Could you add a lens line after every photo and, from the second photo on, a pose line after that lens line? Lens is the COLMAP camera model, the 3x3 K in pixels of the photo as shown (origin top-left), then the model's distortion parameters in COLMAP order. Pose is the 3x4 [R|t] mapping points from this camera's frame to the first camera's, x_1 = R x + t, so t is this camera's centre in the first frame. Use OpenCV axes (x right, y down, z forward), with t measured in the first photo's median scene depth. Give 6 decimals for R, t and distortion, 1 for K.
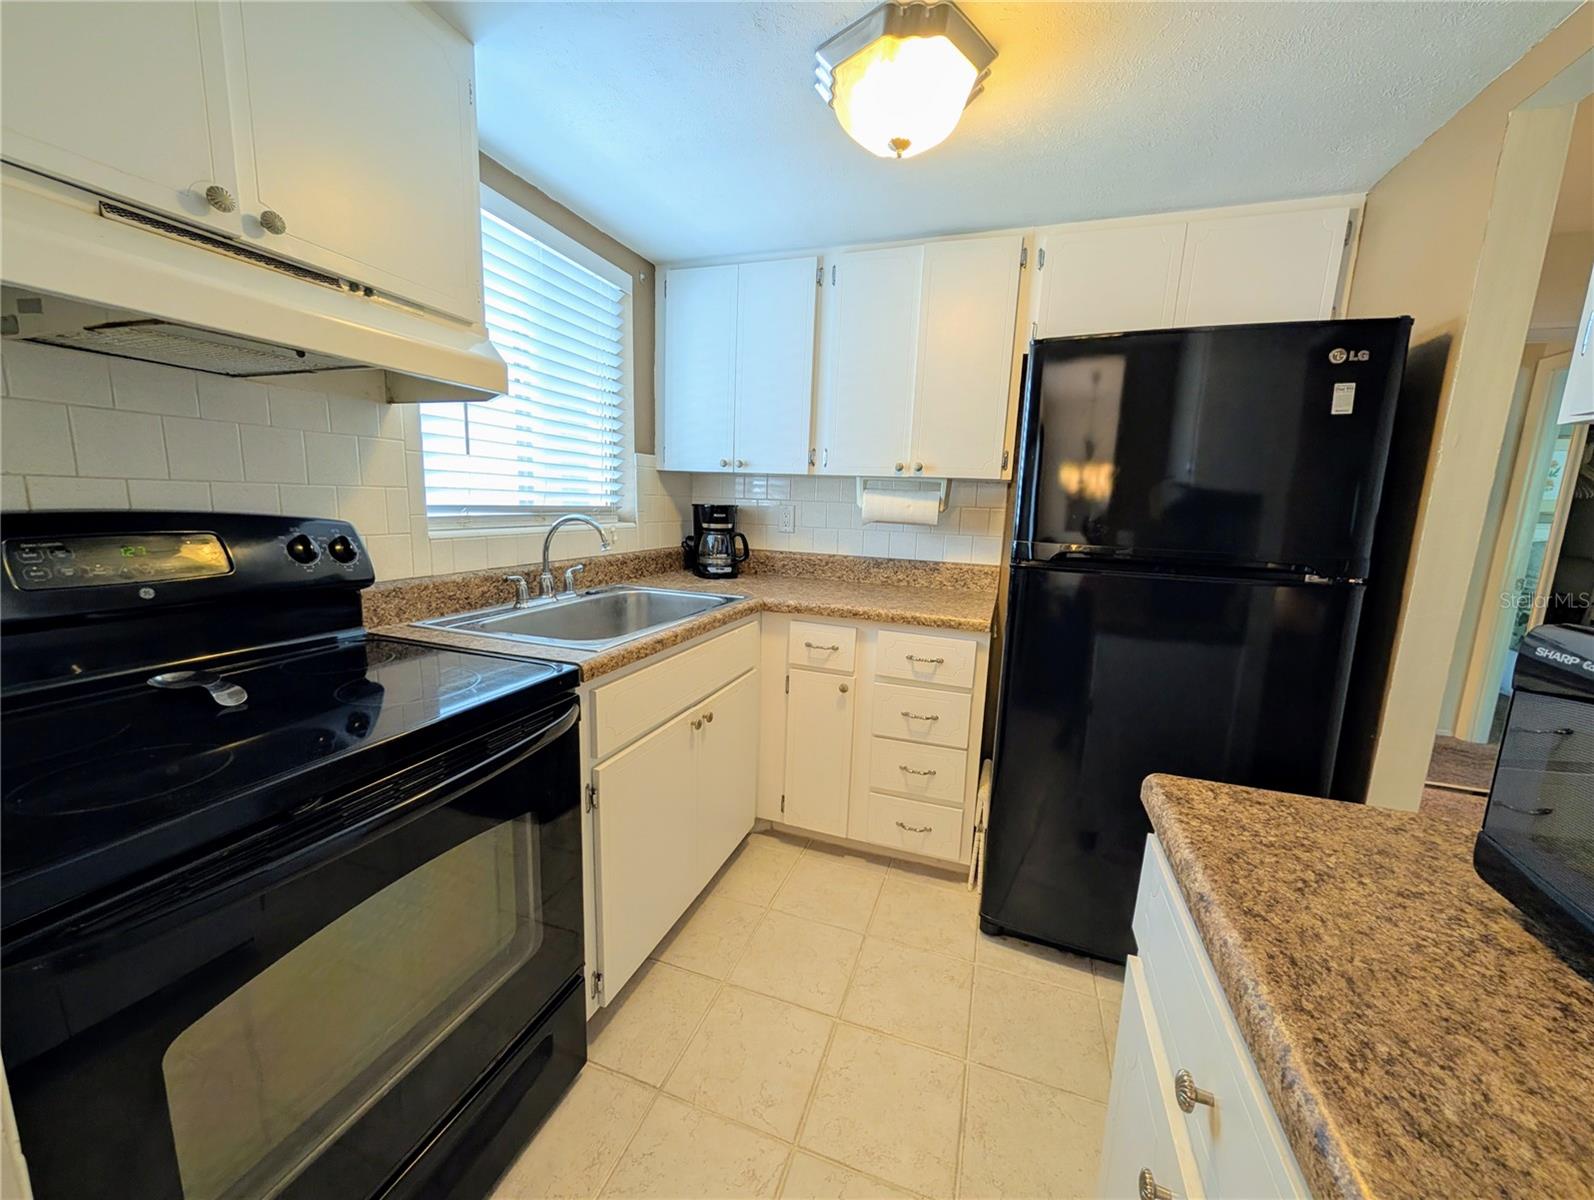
lens RADIAL K [[593.2, 0, 797.0], [0, 593.2, 600.0], [0, 0, 1]] dist [-0.006275, 0.000005]
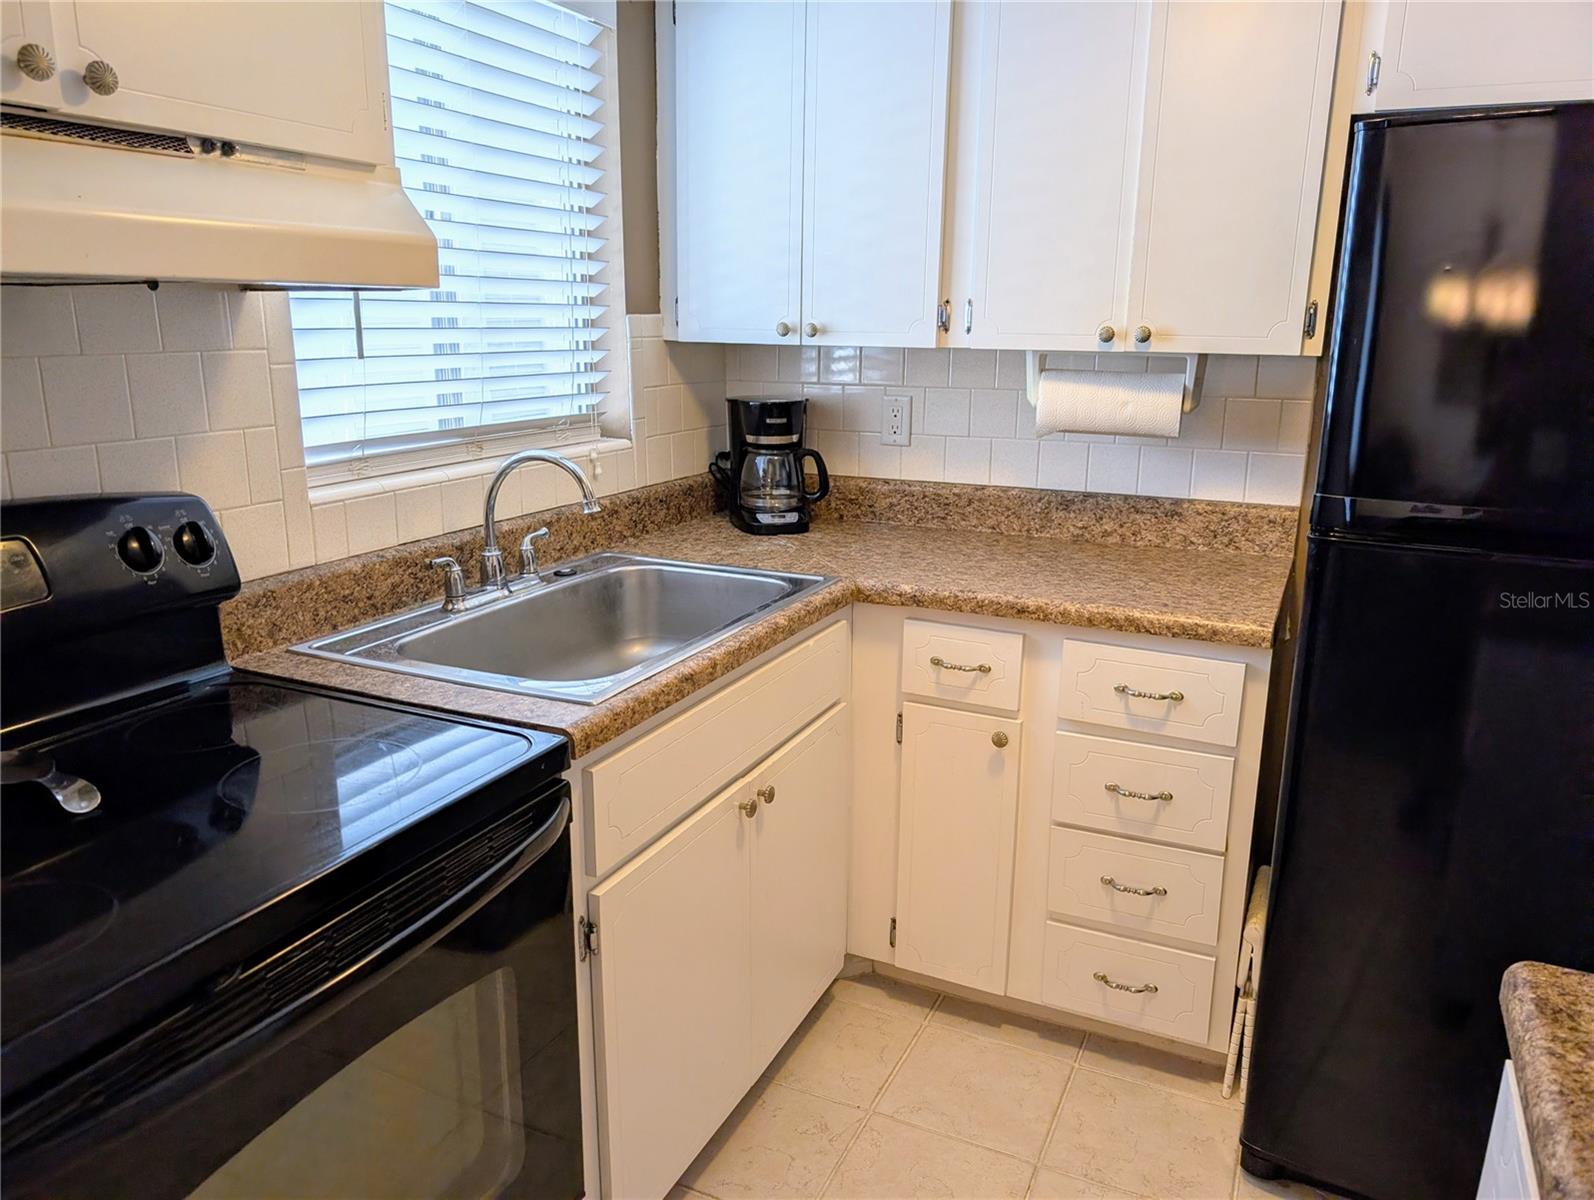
lens RADIAL K [[1126.1, 0, 782.5], [0, 1126.1, 599.2], [0, 0, 1]] dist [0.016721, -0.025366]
pose [[0.993519, -0.001962, -0.113653, -0.005879], [0.010870, 0.996909, 0.077812, -0.074323], [0.113149, -0.078543, 0.990469, -0.082793]]
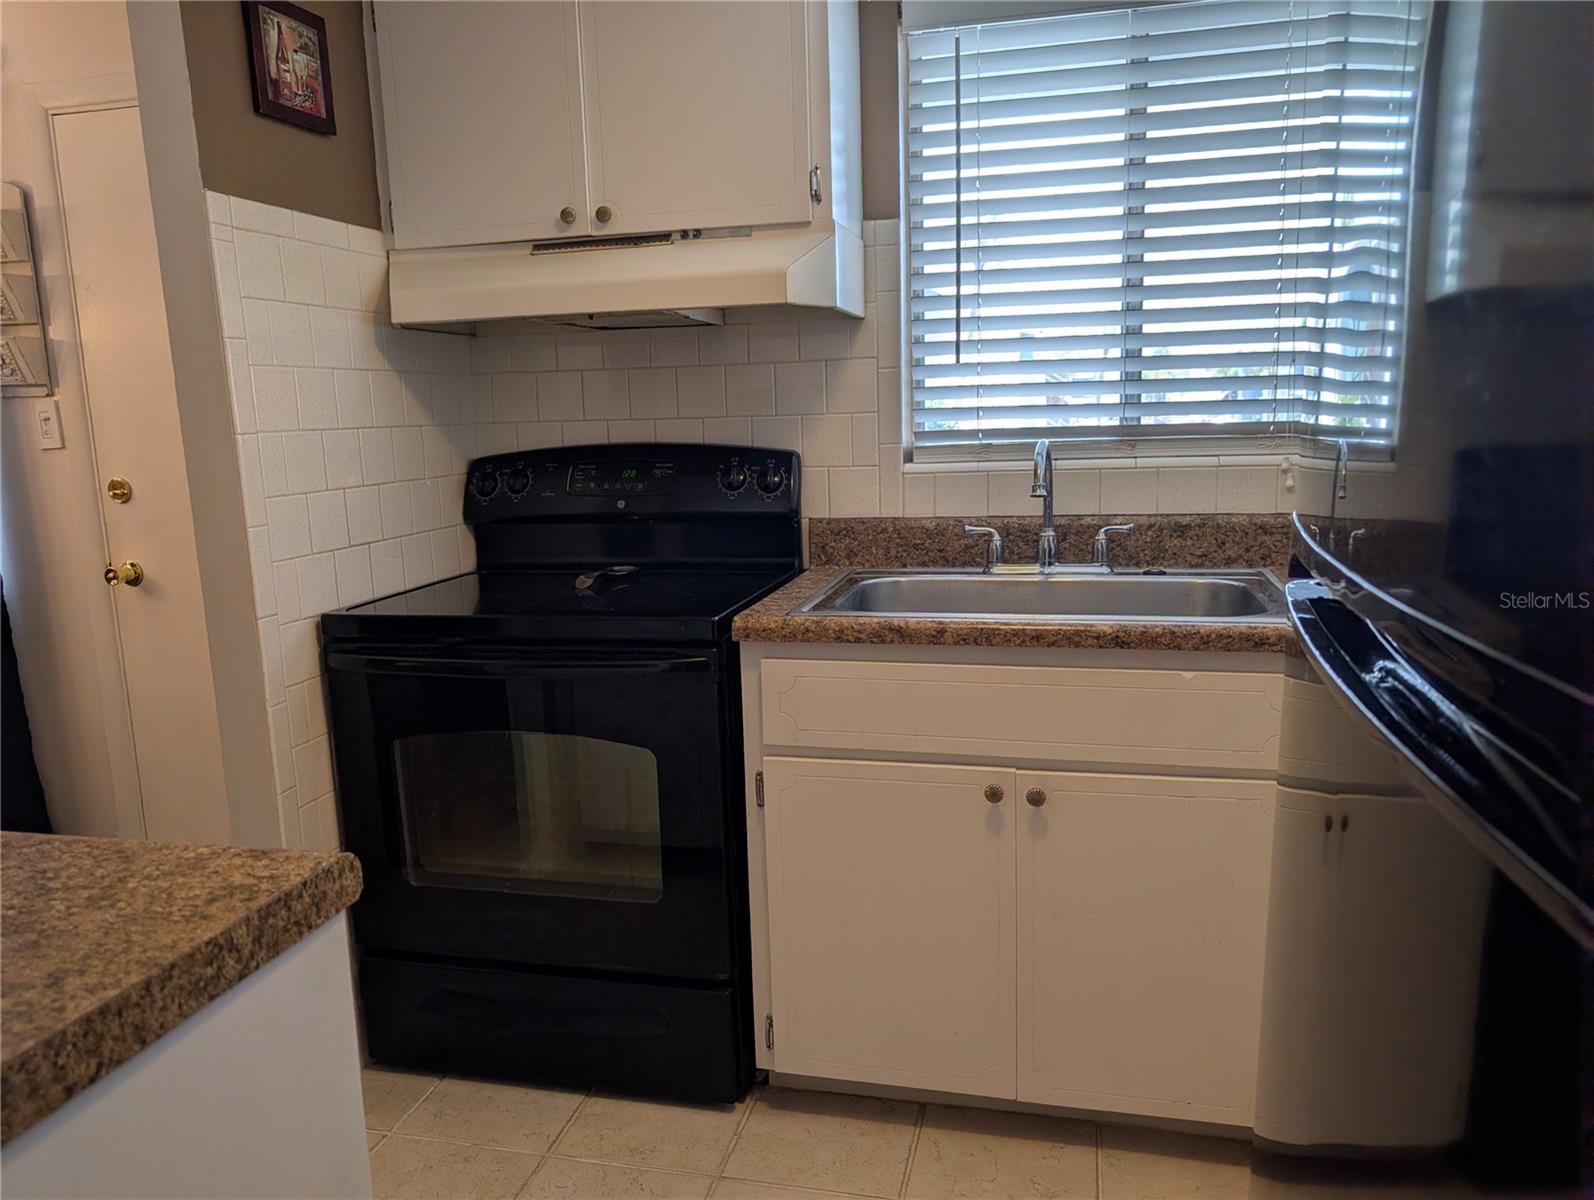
lens RADIAL K [[1136.2, 0, 802.2], [0, 1136.2, 616.7], [0, 0, 1]] dist [0.012375, -0.000571]
pose [[0.113744, 0.142056, -0.983302, 0.771115], [-0.127646, 0.983612, 0.127335, -0.072254], [0.985276, 0.111031, 0.130012, 0.548339]]
